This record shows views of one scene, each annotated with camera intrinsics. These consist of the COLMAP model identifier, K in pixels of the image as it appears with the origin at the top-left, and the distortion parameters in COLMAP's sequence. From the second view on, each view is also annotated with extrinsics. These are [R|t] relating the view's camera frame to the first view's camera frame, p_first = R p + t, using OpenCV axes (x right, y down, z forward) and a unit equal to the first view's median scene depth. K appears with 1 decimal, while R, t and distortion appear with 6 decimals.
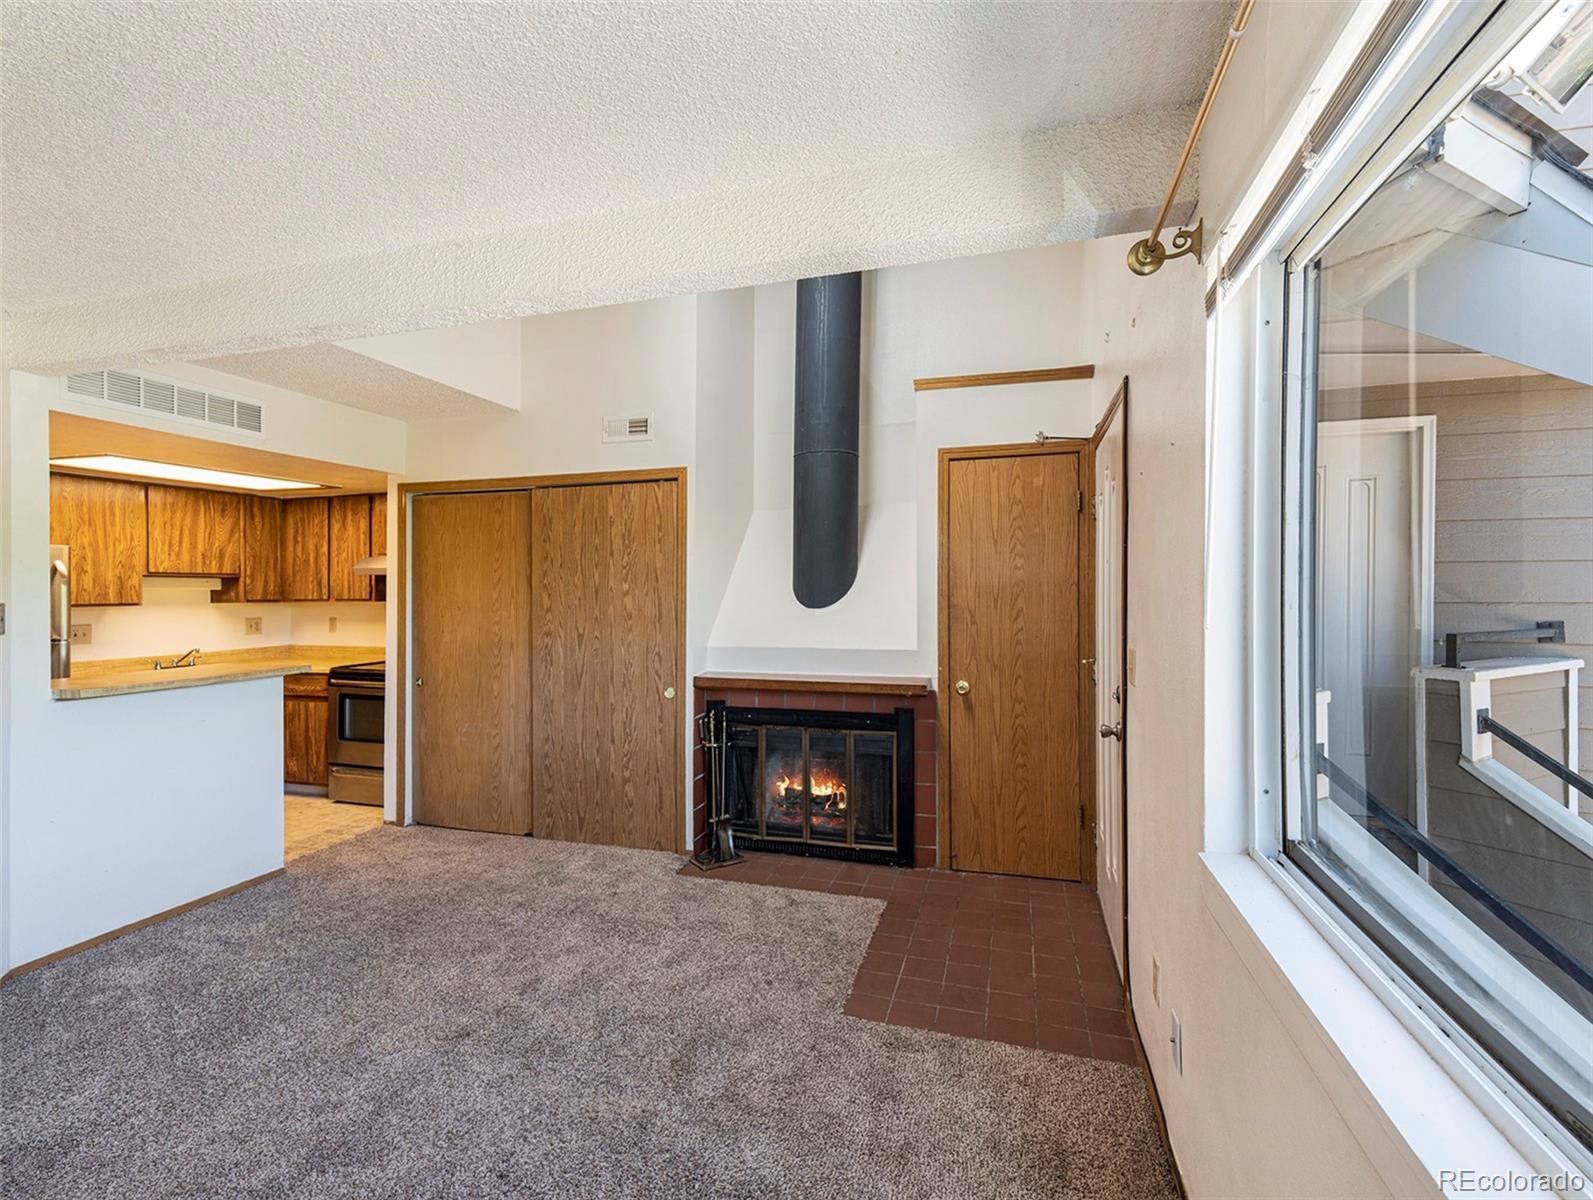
lens RADIAL K [[723.8, 0, 790.1], [0, 723.8, 595.2], [0, 0, 1]] dist [0.004054, 0.000519]
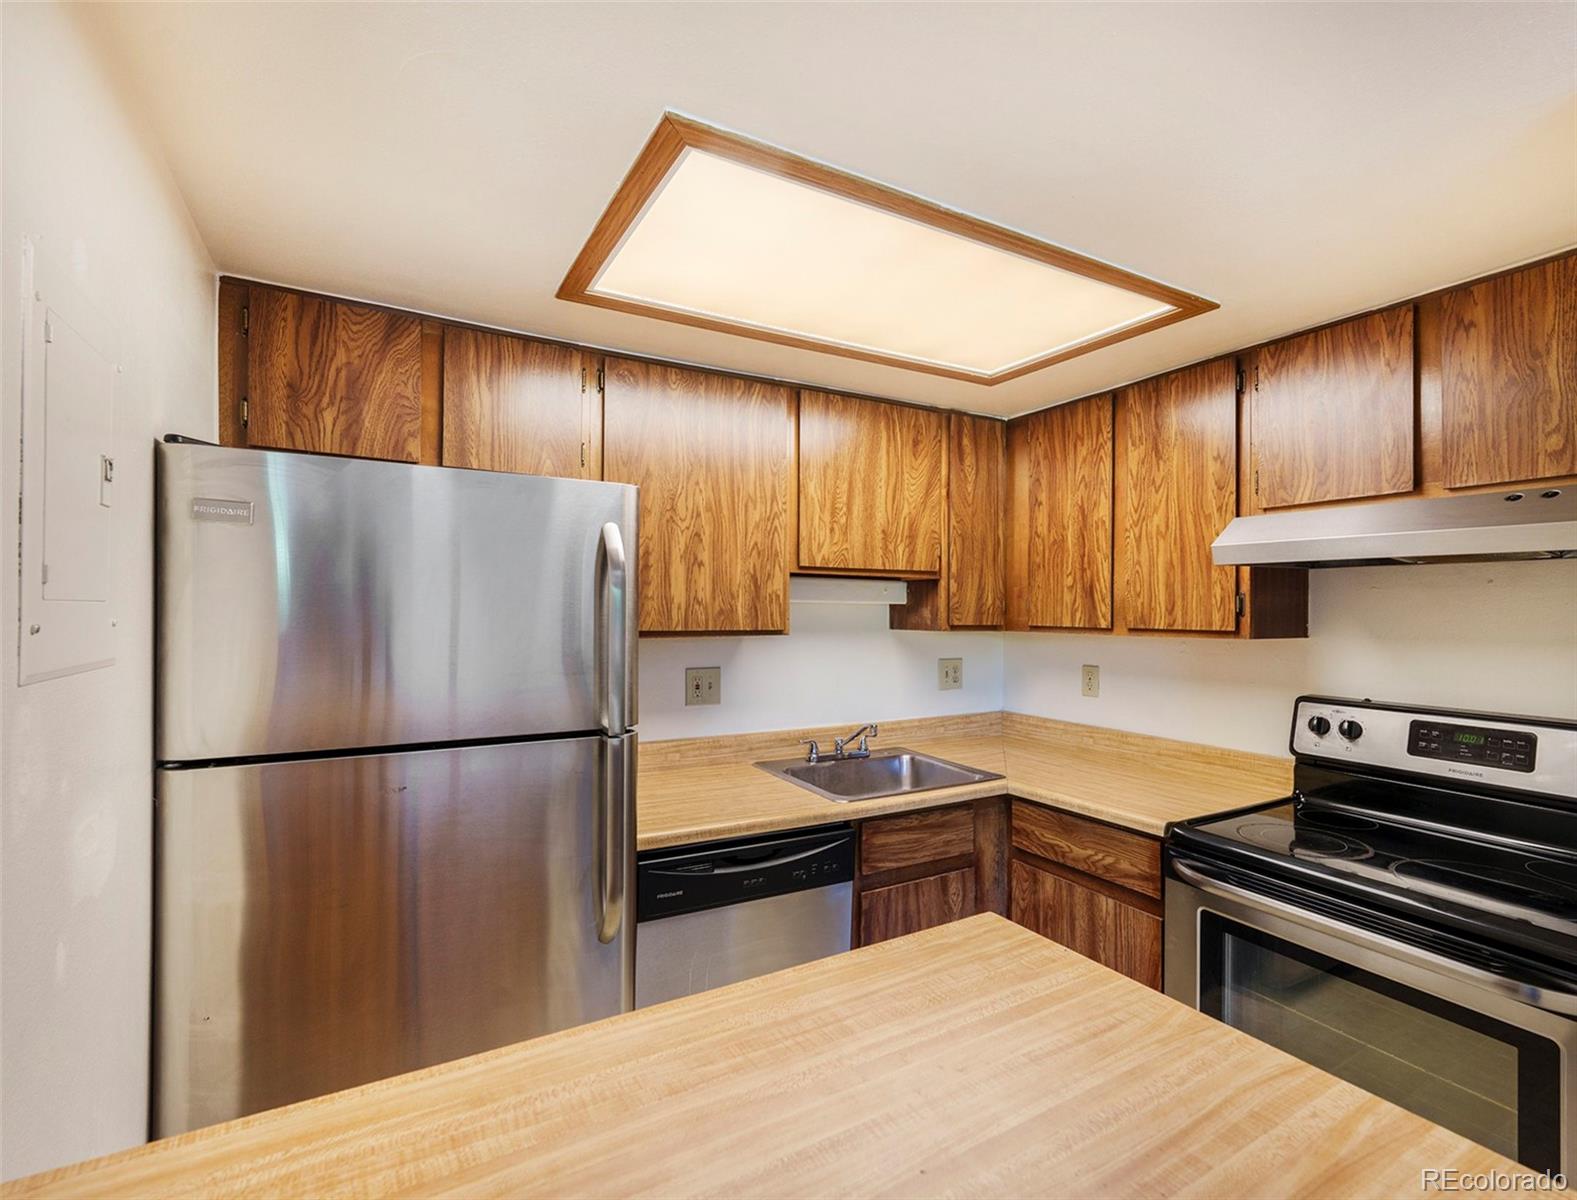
lens RADIAL K [[732.9, 0, 787.6], [0, 732.9, 591.2], [0, 0, 1]] dist [0.000051, 0.000005]
pose [[0.720429, -0.007378, -0.693490, -0.495447], [-0.014709, 0.999556, -0.025914, -0.002161], [0.693373, 0.028870, 0.720000, 0.579883]]
